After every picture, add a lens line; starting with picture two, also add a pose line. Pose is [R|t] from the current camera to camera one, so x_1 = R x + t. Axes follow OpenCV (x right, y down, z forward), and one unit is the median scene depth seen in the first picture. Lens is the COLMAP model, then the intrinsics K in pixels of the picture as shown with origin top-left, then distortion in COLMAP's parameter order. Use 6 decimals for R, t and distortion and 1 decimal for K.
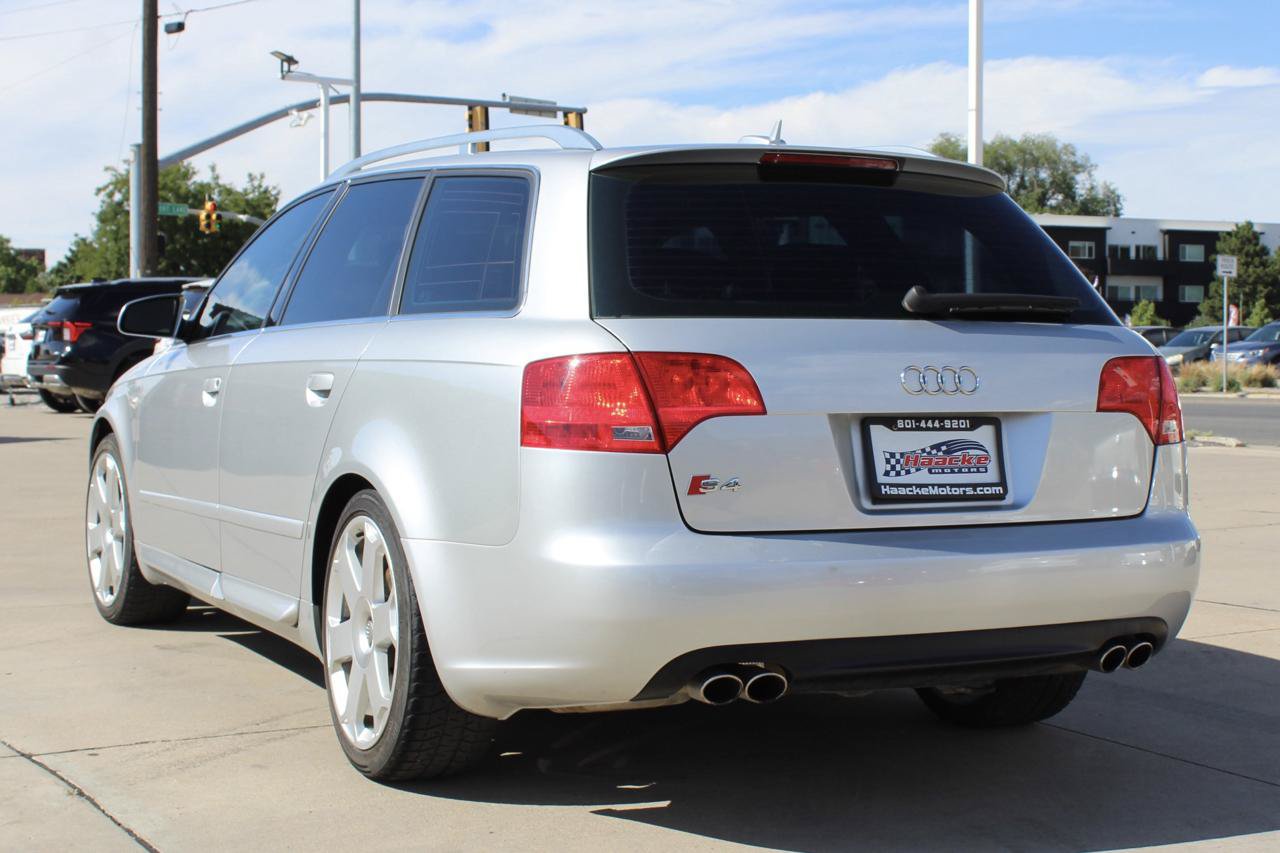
lens RADIAL K [[2137.6, 0, 750.7], [0, 2137.6, 427.9], [0, 0, 1]] dist [-0.121698, 0.050231]
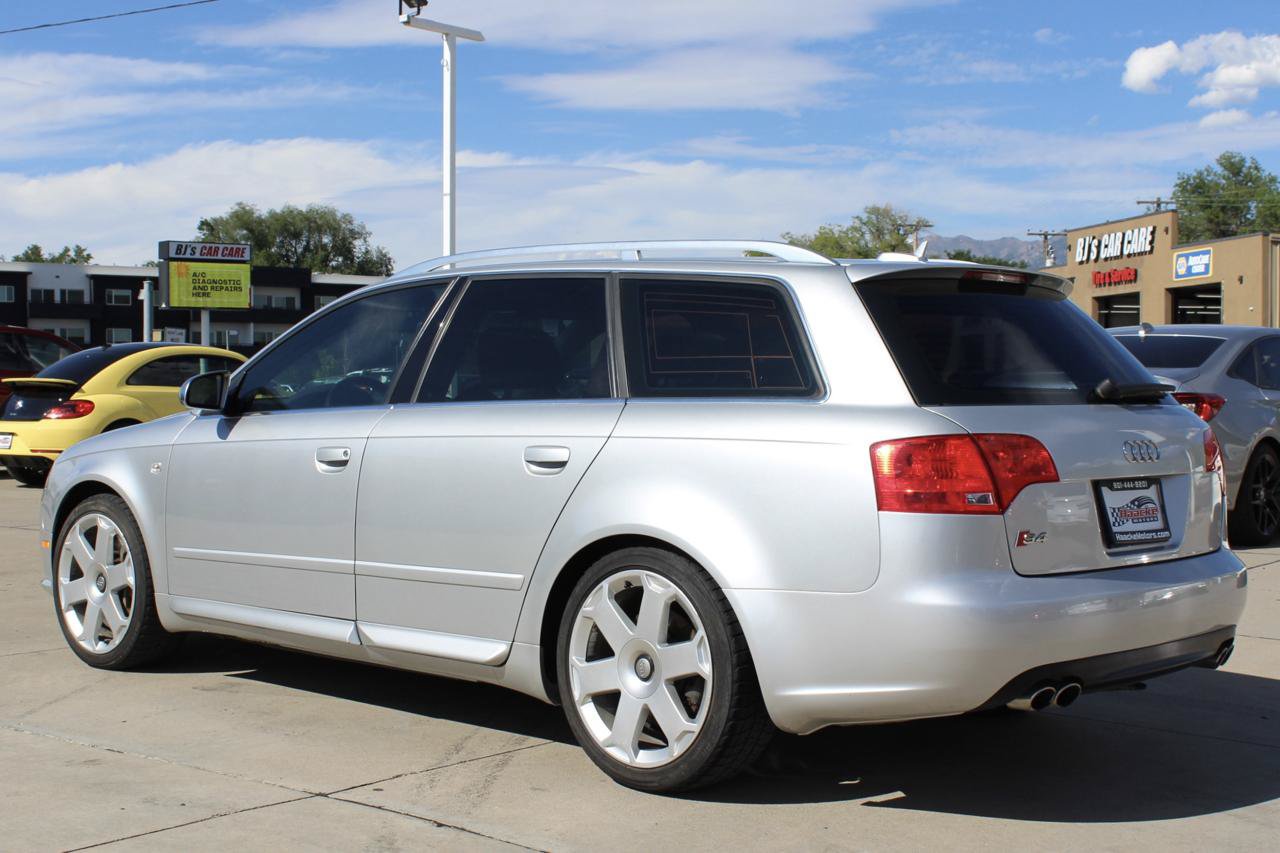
lens RADIAL K [[1821.7, 0, 629.9], [0, 1821.7, 429.9], [0, 0, 1]] dist [-0.110363, 0.114756]
pose [[0.952167, -0.010578, 0.305395, -0.539378], [0.014801, 0.999824, -0.011514, -0.027077], [-0.305220, 0.015483, 0.952156, 0.043270]]
